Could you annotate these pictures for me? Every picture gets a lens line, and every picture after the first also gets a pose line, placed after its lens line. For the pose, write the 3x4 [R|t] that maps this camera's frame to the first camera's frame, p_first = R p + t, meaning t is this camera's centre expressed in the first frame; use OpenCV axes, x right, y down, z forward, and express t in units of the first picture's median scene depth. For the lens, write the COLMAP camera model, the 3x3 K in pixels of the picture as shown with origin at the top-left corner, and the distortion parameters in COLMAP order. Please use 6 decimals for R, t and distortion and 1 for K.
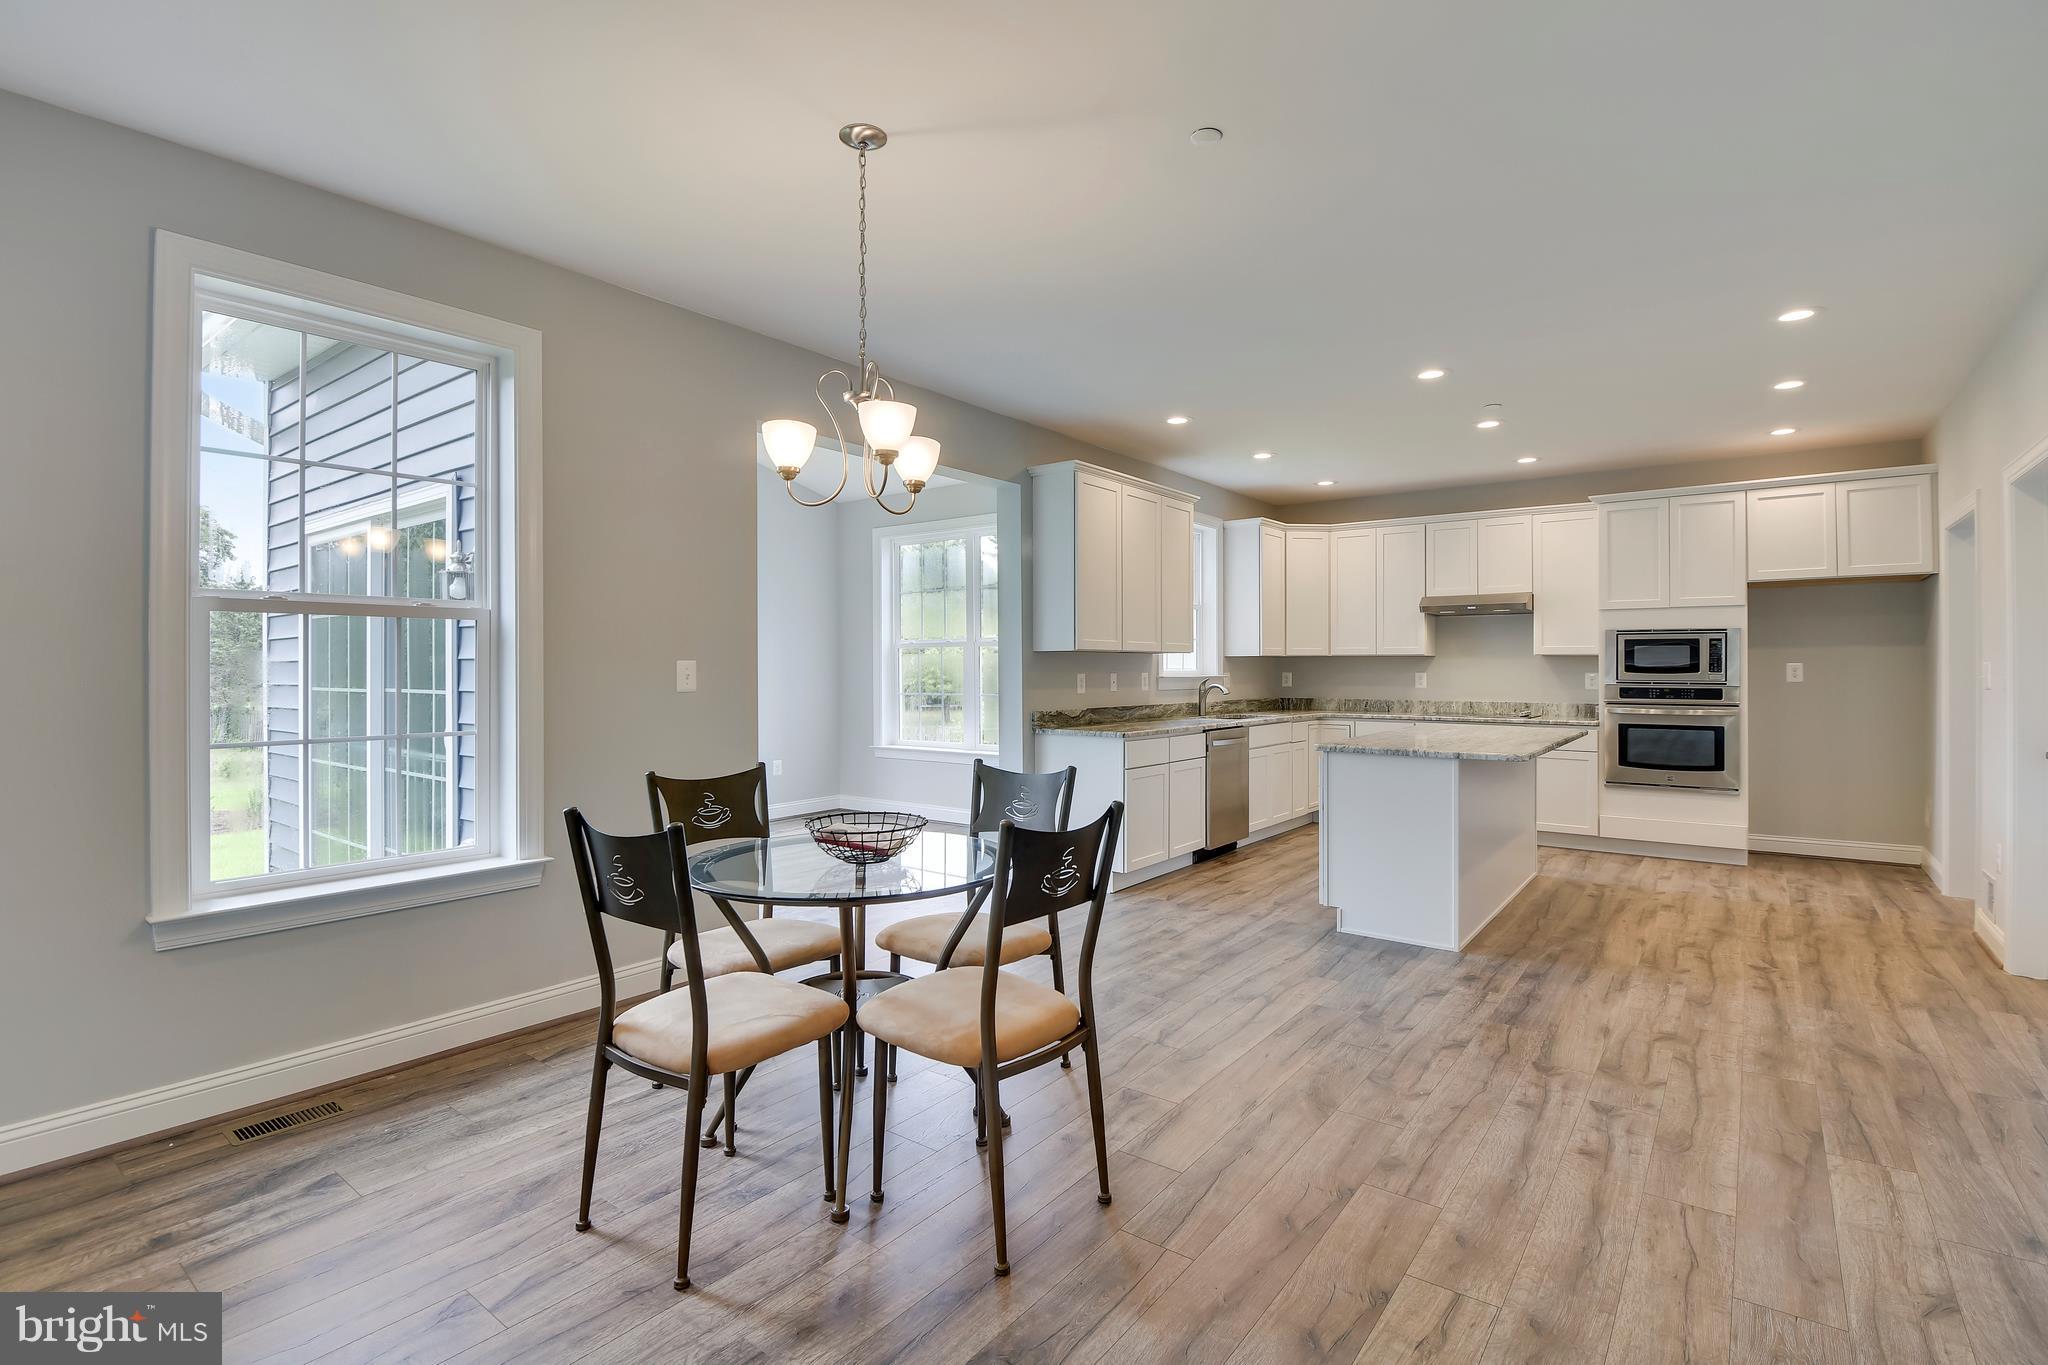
lens RADIAL K [[952.8, 0, 1035.0], [0, 952.8, 659.4], [0, 0, 1]] dist [-0.006279, -0.007852]
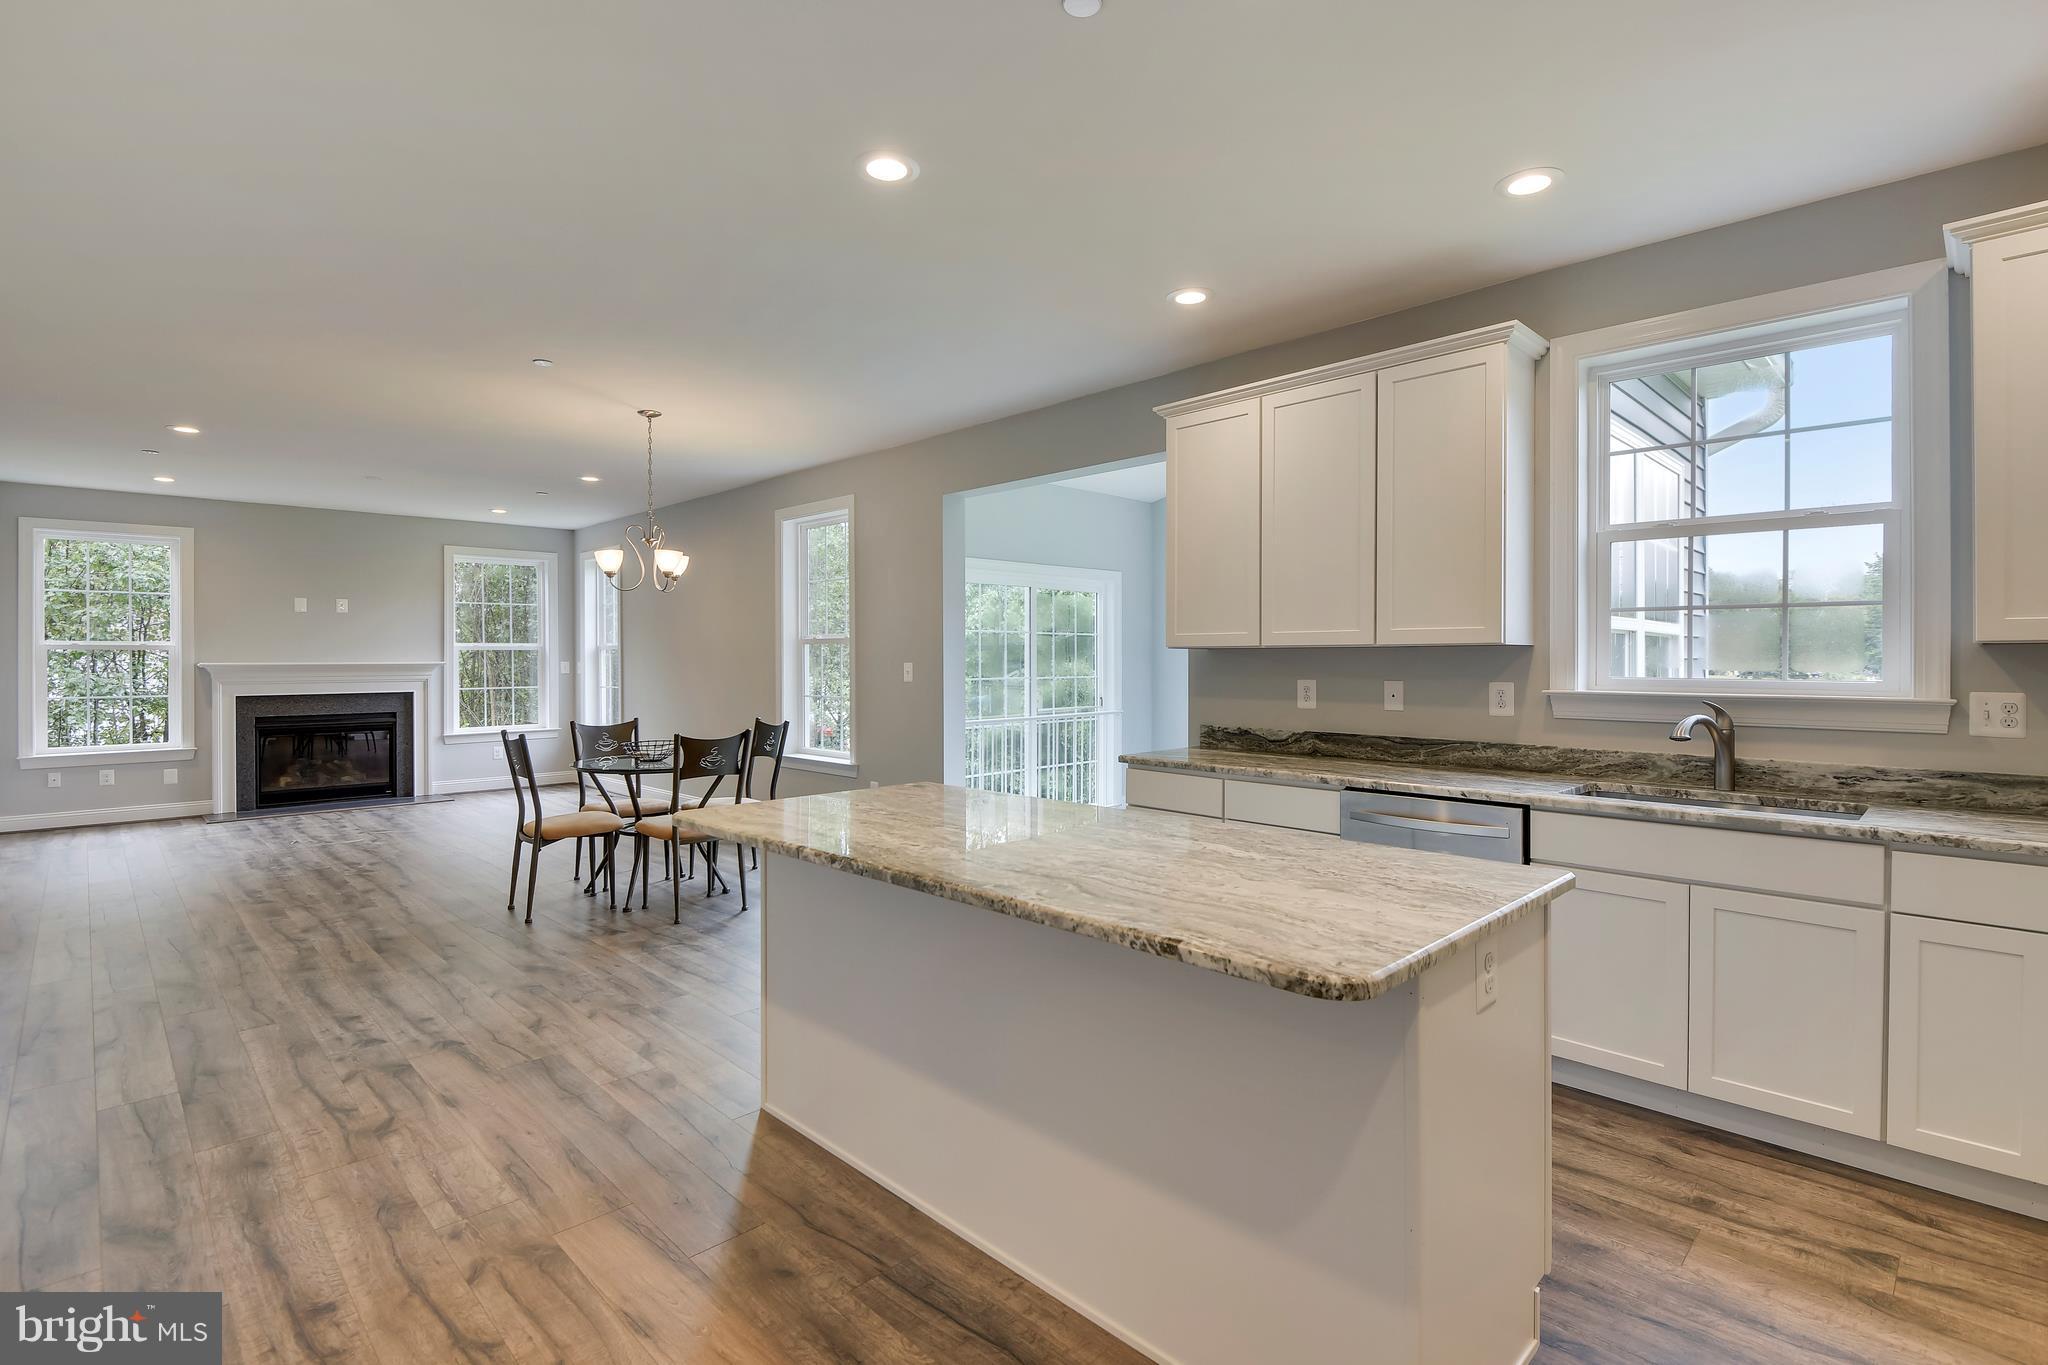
lens RADIAL K [[952.8, 0, 1020.5], [0, 952.8, 664.7], [0, 0, 1]] dist [-0.006279, -0.007852]
pose [[-0.139055, 0.002290, -0.990282, 0.800544], [0.004663, 0.999988, 0.001658, 0.002560], [0.990274, -0.004387, -0.139064, 0.951620]]
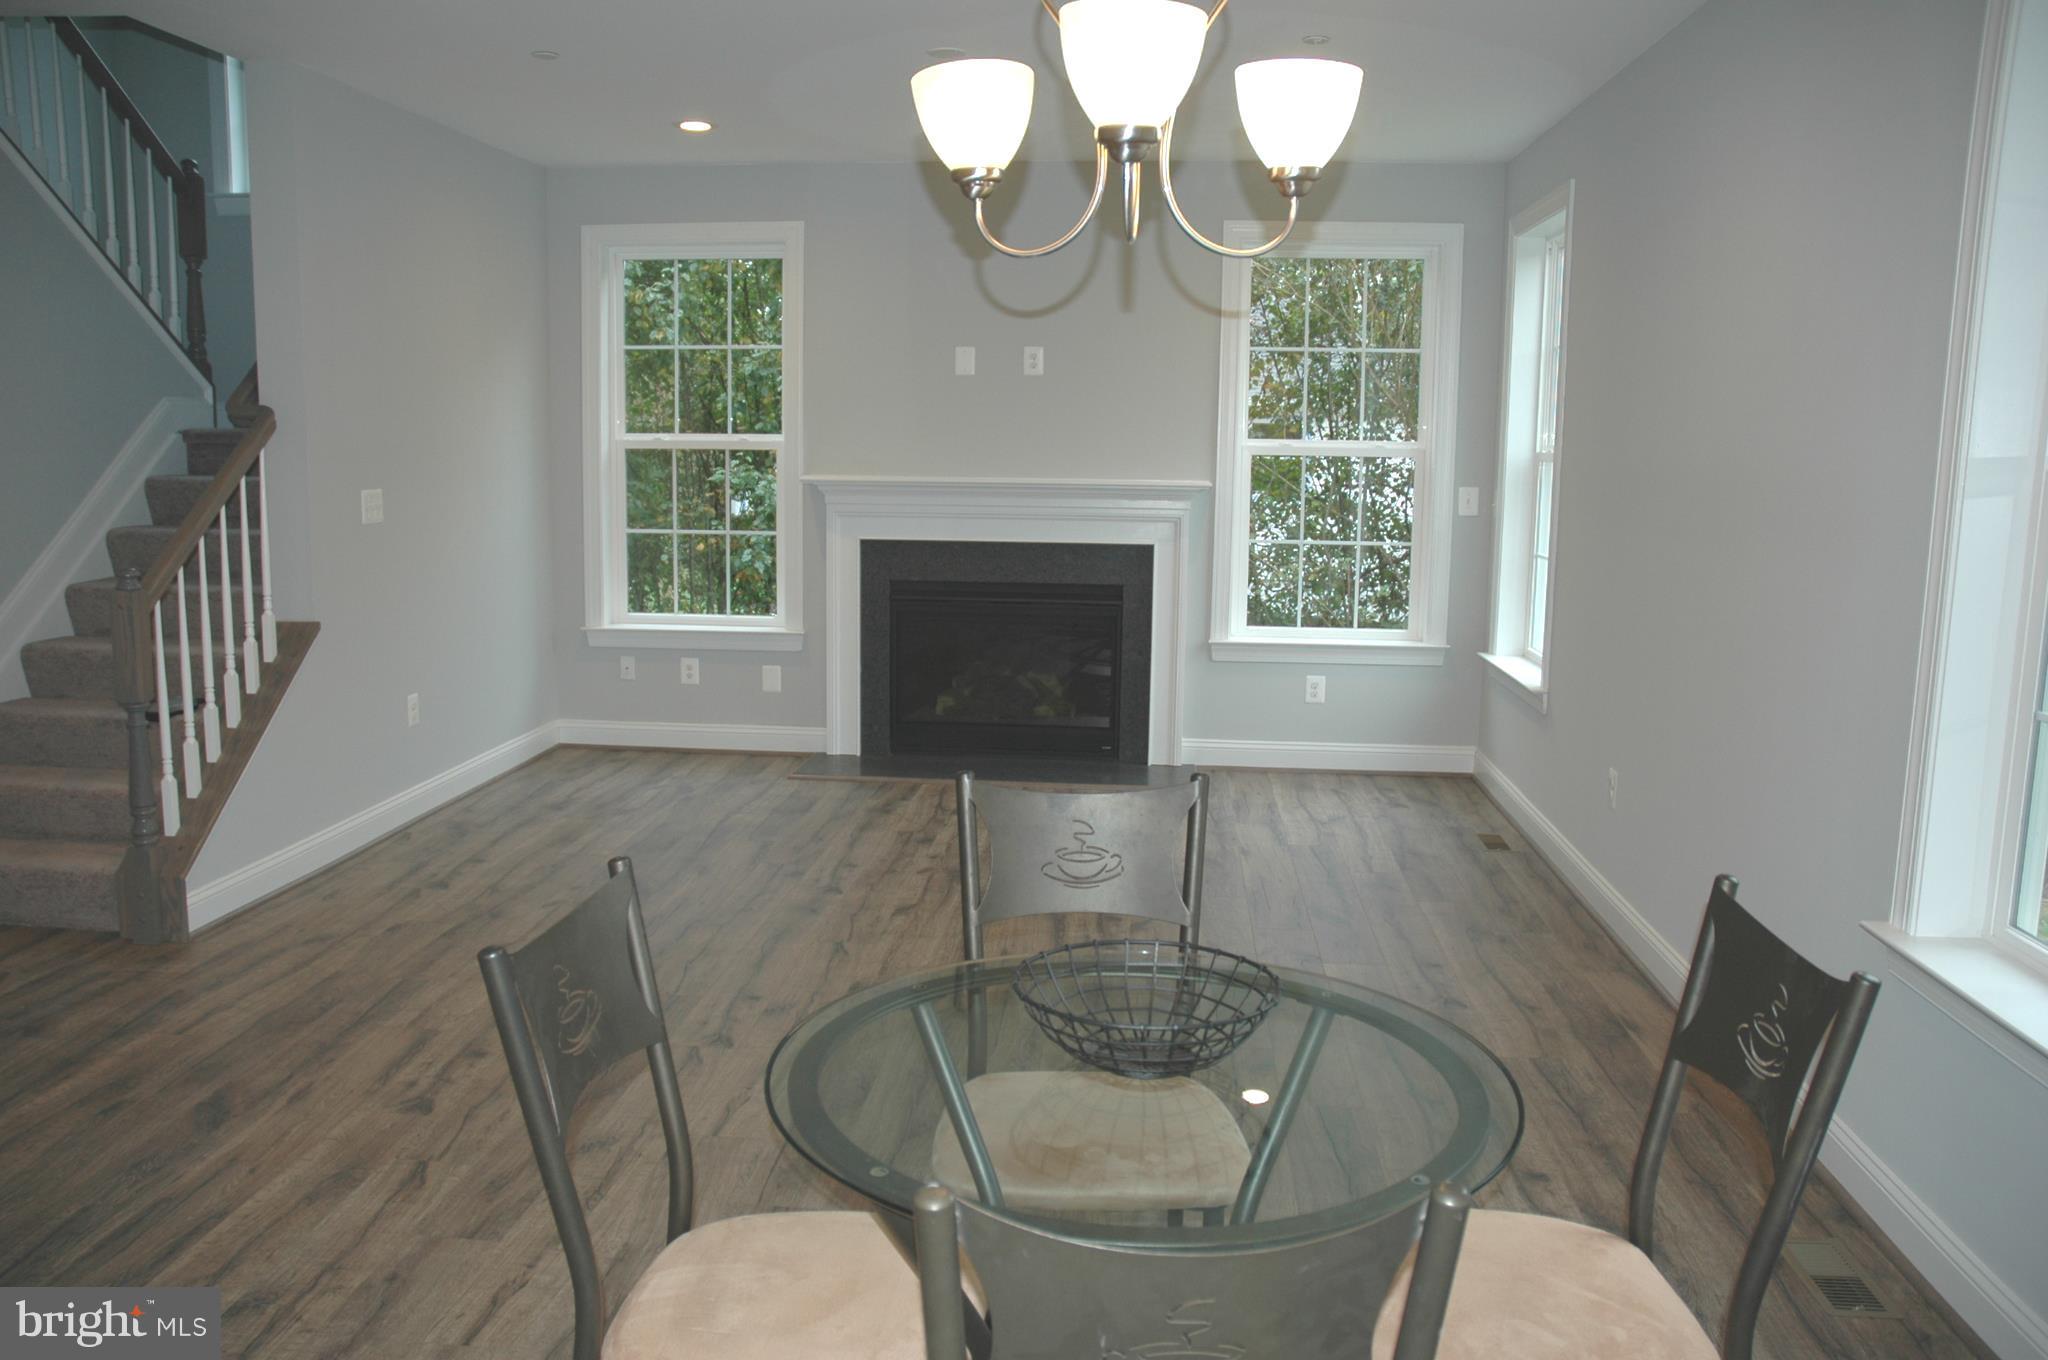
lens RADIAL K [[1629.4, 0, 963.5], [0, 1629.4, 674.4], [0, 0, 1]] dist [-0.096535, 0.016601]
pose [[-0.866340, 0.067086, -0.494928, 0.118842], [-0.008400, 0.988841, 0.148739, -0.042118], [0.499384, 0.133016, -0.856109, 0.744710]]
